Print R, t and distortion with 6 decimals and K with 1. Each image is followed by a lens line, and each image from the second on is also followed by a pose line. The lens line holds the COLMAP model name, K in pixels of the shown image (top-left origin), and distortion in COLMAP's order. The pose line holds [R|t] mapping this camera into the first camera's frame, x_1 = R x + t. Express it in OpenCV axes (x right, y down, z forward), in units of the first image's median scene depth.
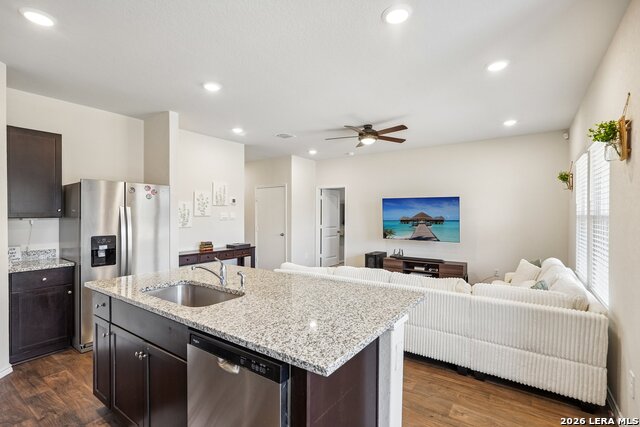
lens RADIAL K [[296.9, 0, 322.8], [0, 296.9, 213.5], [0, 0, 1]] dist [-0.001213, -0.000075]
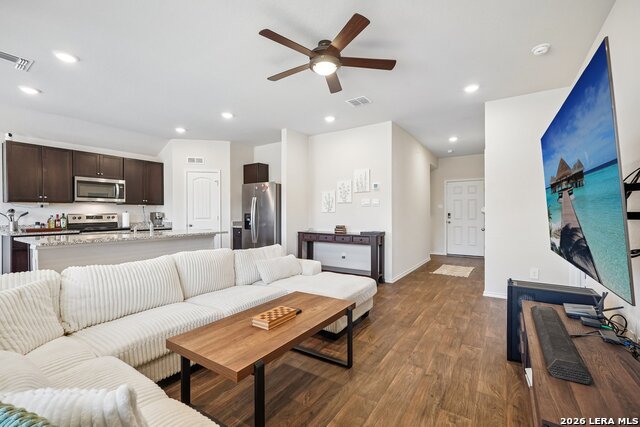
lens RADIAL K [[282.4, 0, 317.8], [0, 282.4, 215.1], [0, 0, 1]] dist [-0.003347, 0.003079]
pose [[0.011611, 0.005511, -0.999917, 0.677480], [0.004913, 0.999972, 0.005569, 0.049756], [0.999921, -0.004977, 0.011584, 0.904286]]
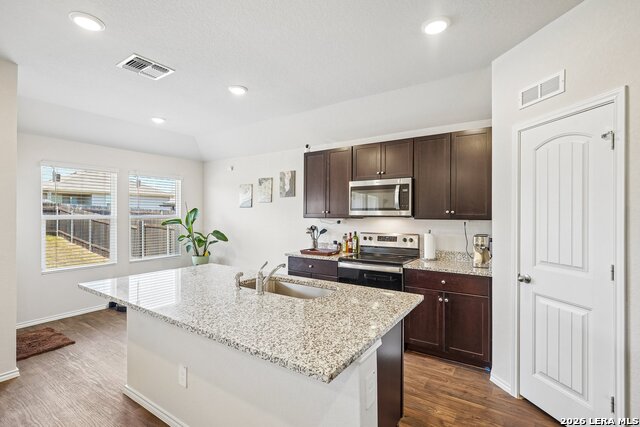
lens RADIAL K [[296.9, 0, 320.4], [0, 296.9, 214.0], [0, 0, 1]] dist [-0.001213, -0.000075]
pose [[-0.999939, 0.000396, -0.011002, -0.220661], [0.000421, 0.999997, -0.002287, -0.000591], [0.011001, -0.002292, -0.999937, 0.821305]]
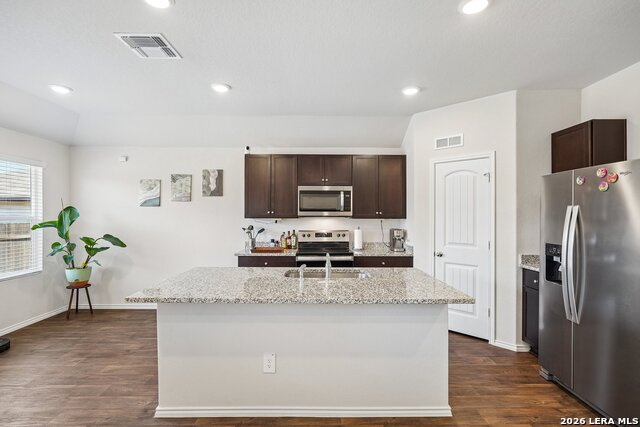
lens RADIAL K [[311.0, 0, 317.0], [0, 311.0, 214.0], [0, 0, 1]] dist [-0.009223, -0.000008]
pose [[-0.820578, -0.002942, -0.571528, 0.156813], [-0.001316, 0.999994, -0.003259, -0.000519], [0.571534, -0.001922, -0.820576, 0.833755]]
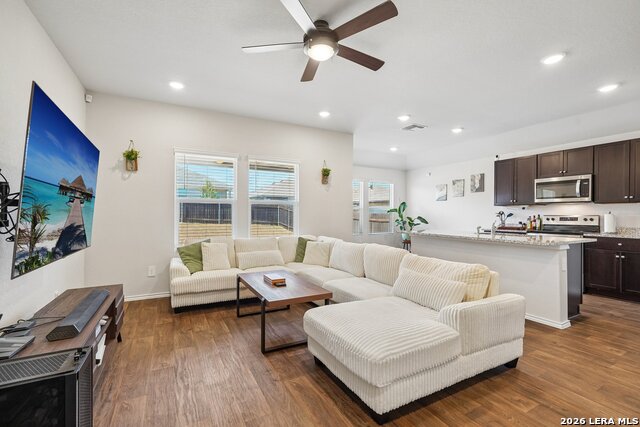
lens RADIAL K [[282.4, 0, 321.0], [0, 282.4, 213.3], [0, 0, 1]] dist [-0.003347, 0.003079]
pose [[-0.891355, -0.000863, 0.453306, -0.073457], [-0.002571, 0.999992, -0.003153, 0.045368], [-0.453299, -0.003976, -0.891350, 1.343564]]
